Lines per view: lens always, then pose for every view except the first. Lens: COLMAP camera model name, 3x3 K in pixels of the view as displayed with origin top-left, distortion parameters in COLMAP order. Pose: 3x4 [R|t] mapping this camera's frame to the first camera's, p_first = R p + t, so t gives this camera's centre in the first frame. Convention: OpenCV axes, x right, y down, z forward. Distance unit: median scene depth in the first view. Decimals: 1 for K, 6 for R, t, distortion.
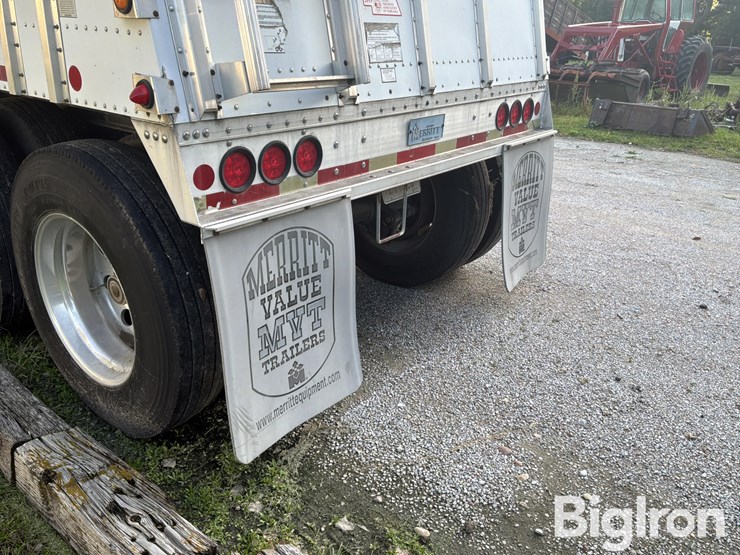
lens RADIAL K [[612.9, 0, 370.0], [0, 612.9, 277.5], [0, 0, 1]] dist [0.125186, -0.223740]
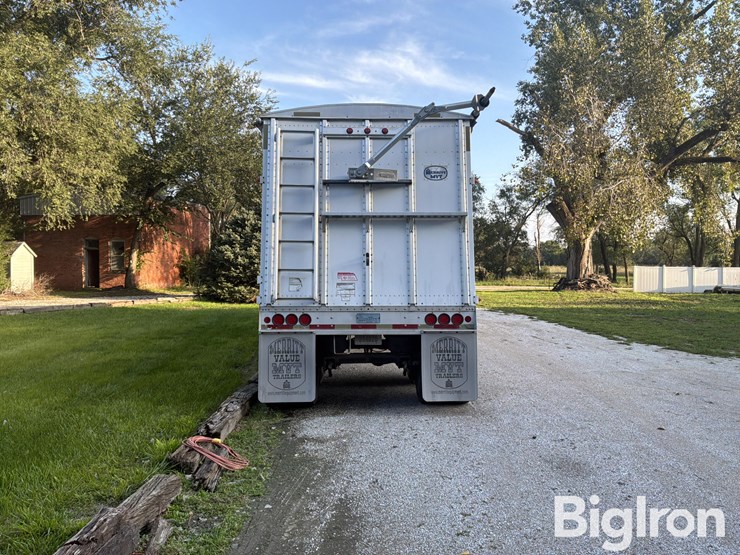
lens RADIAL K [[612.9, 0, 370.0], [0, 612.9, 277.5], [0, 0, 1]] dist [0.125186, -0.223740]
pose [[0.630584, -0.011340, -0.776038, 2.435105], [-0.277295, 0.930604, -0.238920, 0.260793], [0.724894, 0.365851, 0.583679, -0.701311]]
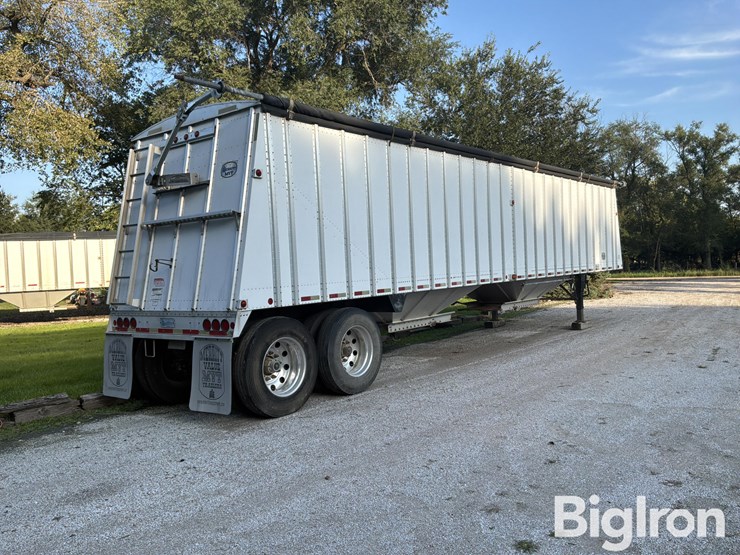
lens RADIAL K [[612.9, 0, 370.0], [0, 612.9, 277.5], [0, 0, 1]] dist [0.125186, -0.223740]
pose [[-0.005932, -0.013883, -0.999886, 3.174662], [-0.335913, 0.941828, -0.011084, -0.783656], [0.941875, 0.335809, -0.010250, 2.018270]]
